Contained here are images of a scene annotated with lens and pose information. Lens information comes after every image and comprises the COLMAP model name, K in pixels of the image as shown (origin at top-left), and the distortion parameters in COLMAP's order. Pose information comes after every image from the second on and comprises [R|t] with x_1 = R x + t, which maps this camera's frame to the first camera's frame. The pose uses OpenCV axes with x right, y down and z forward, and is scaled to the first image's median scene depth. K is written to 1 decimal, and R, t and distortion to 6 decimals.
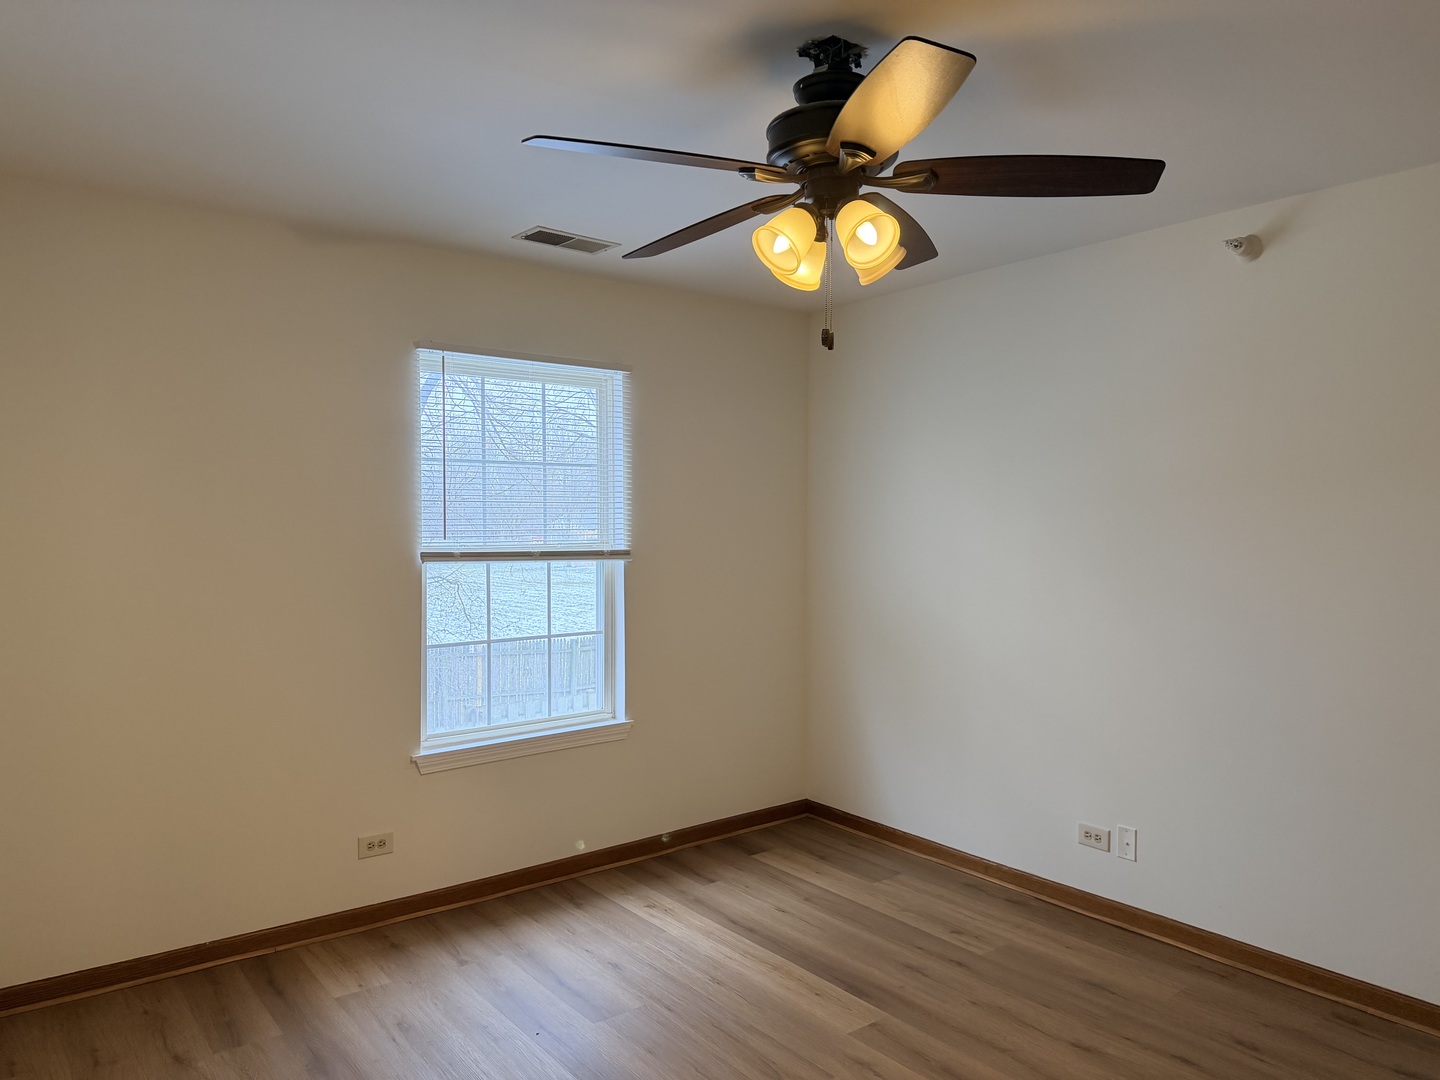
lens RADIAL K [[1013.2, 0, 714.8], [0, 1013.2, 538.5], [0, 0, 1]] dist [0.096782, -0.115047]
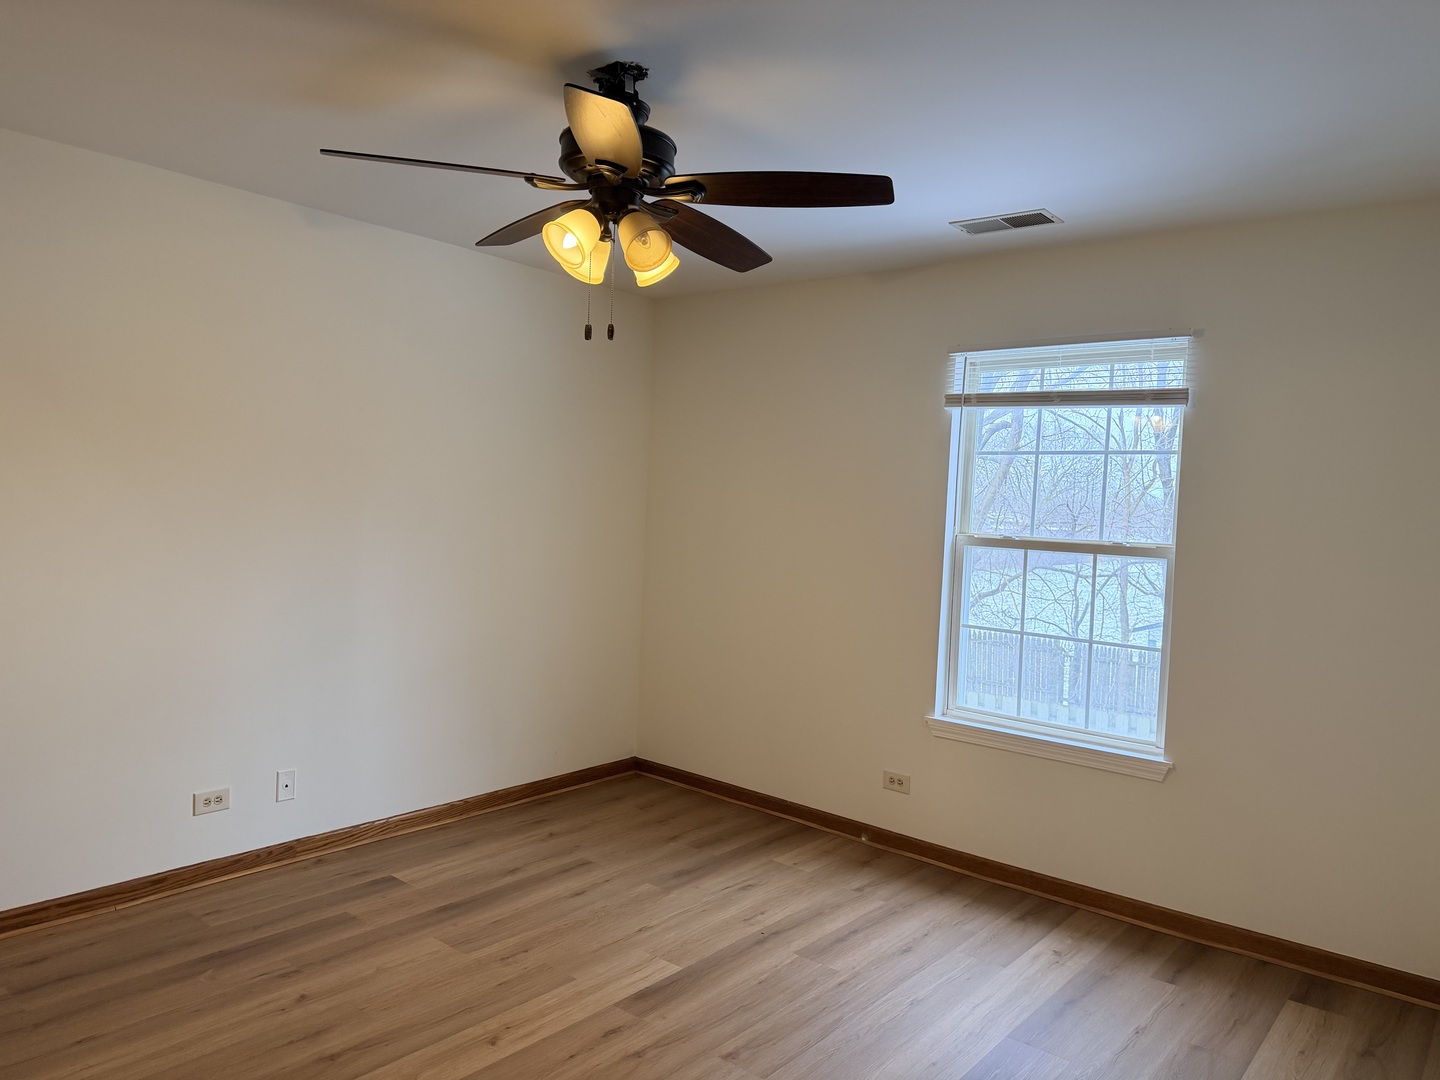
lens RADIAL K [[1003.0, 0, 720.4], [0, 1003.0, 549.0], [0, 0, 1]] dist [0.044459, -0.053116]
pose [[0.201148, 0.050497, -0.978258, 0.692008], [-0.059908, 0.997435, 0.039169, -0.002292], [0.977727, 0.050727, 0.203658, 0.513986]]
